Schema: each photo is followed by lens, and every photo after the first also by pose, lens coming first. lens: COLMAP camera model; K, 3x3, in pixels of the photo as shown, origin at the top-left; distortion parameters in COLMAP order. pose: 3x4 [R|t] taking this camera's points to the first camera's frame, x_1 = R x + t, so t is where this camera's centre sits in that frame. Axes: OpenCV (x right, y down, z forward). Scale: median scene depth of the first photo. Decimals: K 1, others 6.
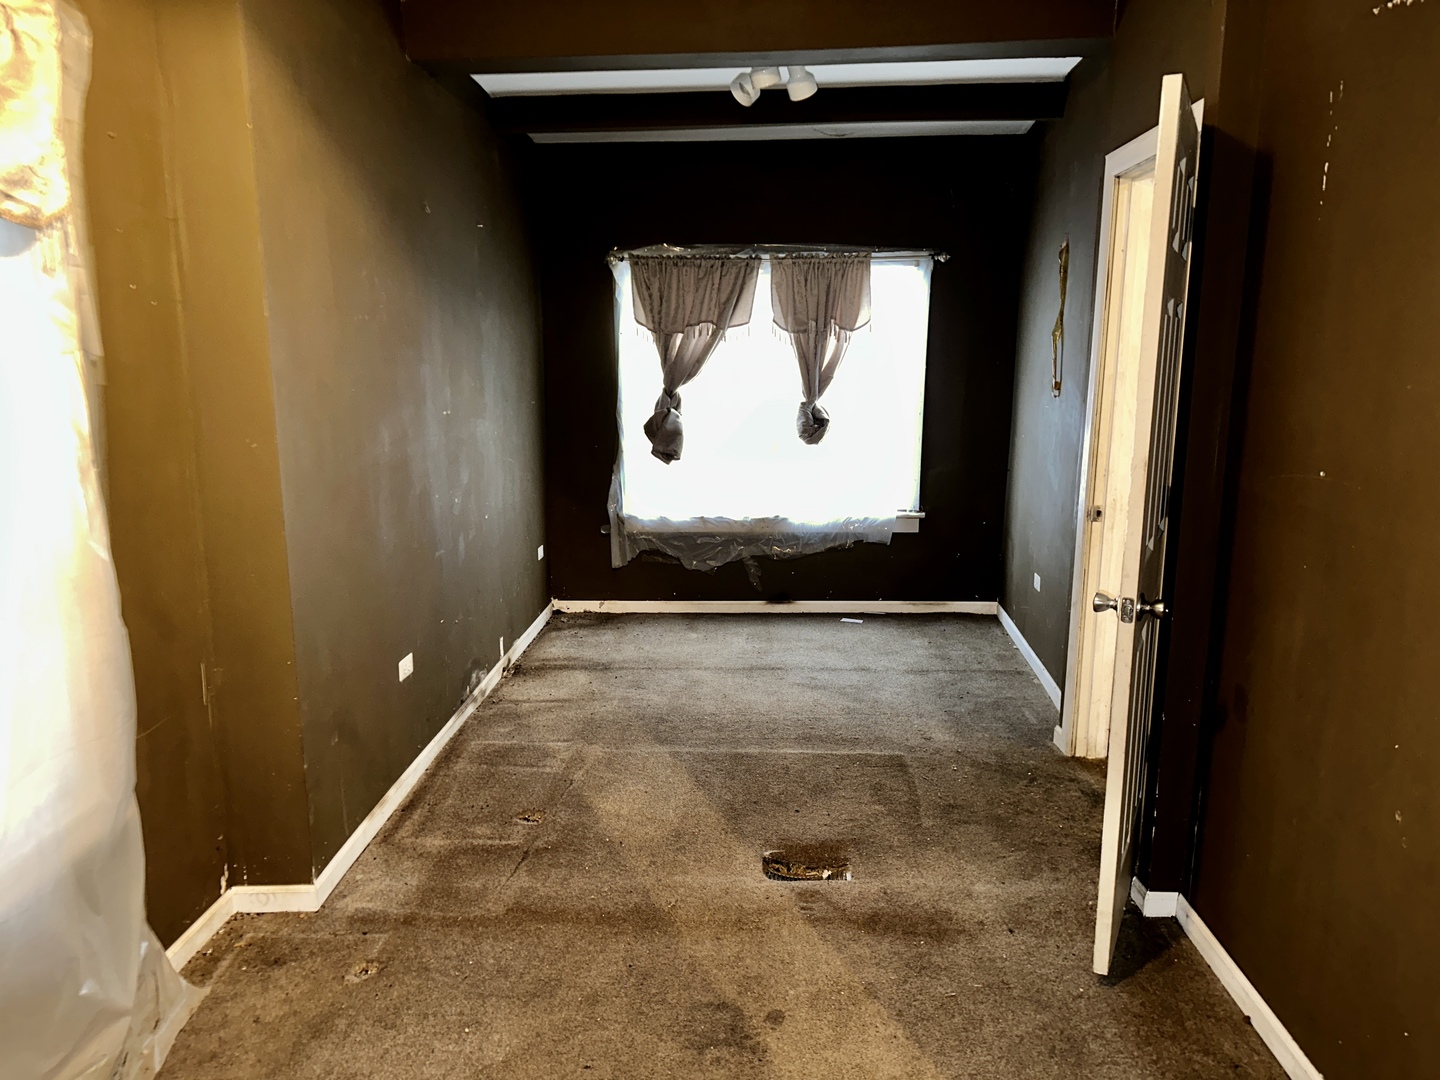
lens RADIAL K [[1004.2, 0, 720.2], [0, 1004.2, 534.0], [0, 0, 1]] dist [0.167137, -0.335313]
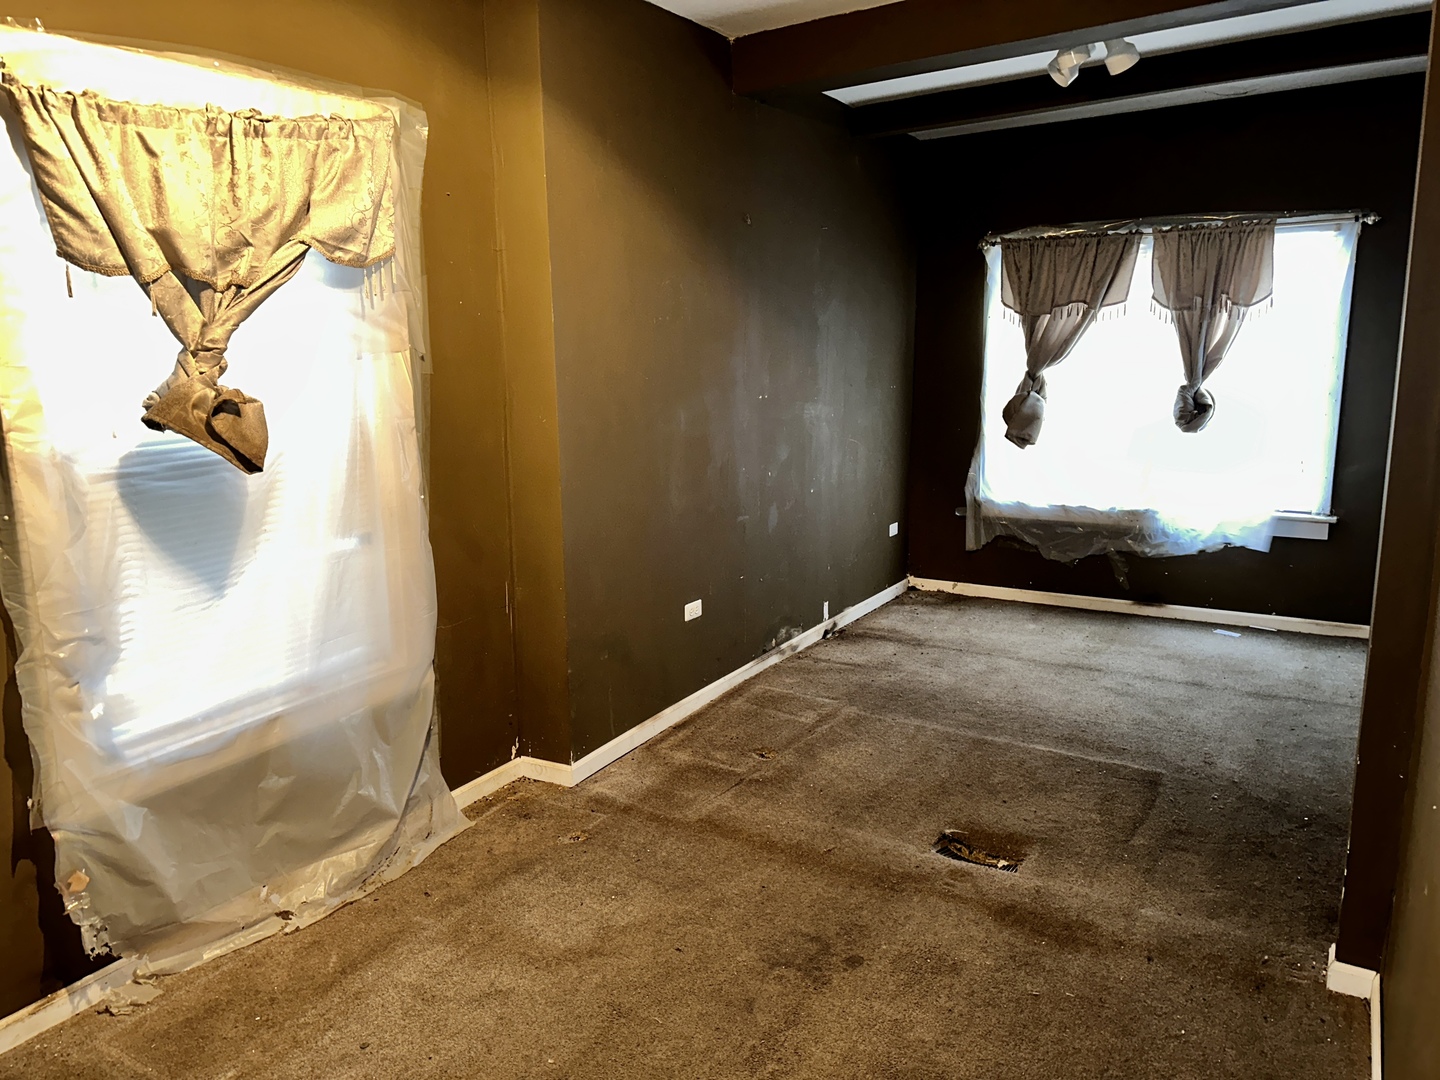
lens RADIAL K [[1003.0, 0, 693.5], [0, 1003.0, 502.6], [0, 0, 1]] dist [0.107961, -0.179549]
pose [[0.859944, 0.062825, -0.506507, 0.223870], [-0.069389, 0.997572, 0.005926, -0.001293], [0.505650, 0.030050, 0.862215, -0.010102]]
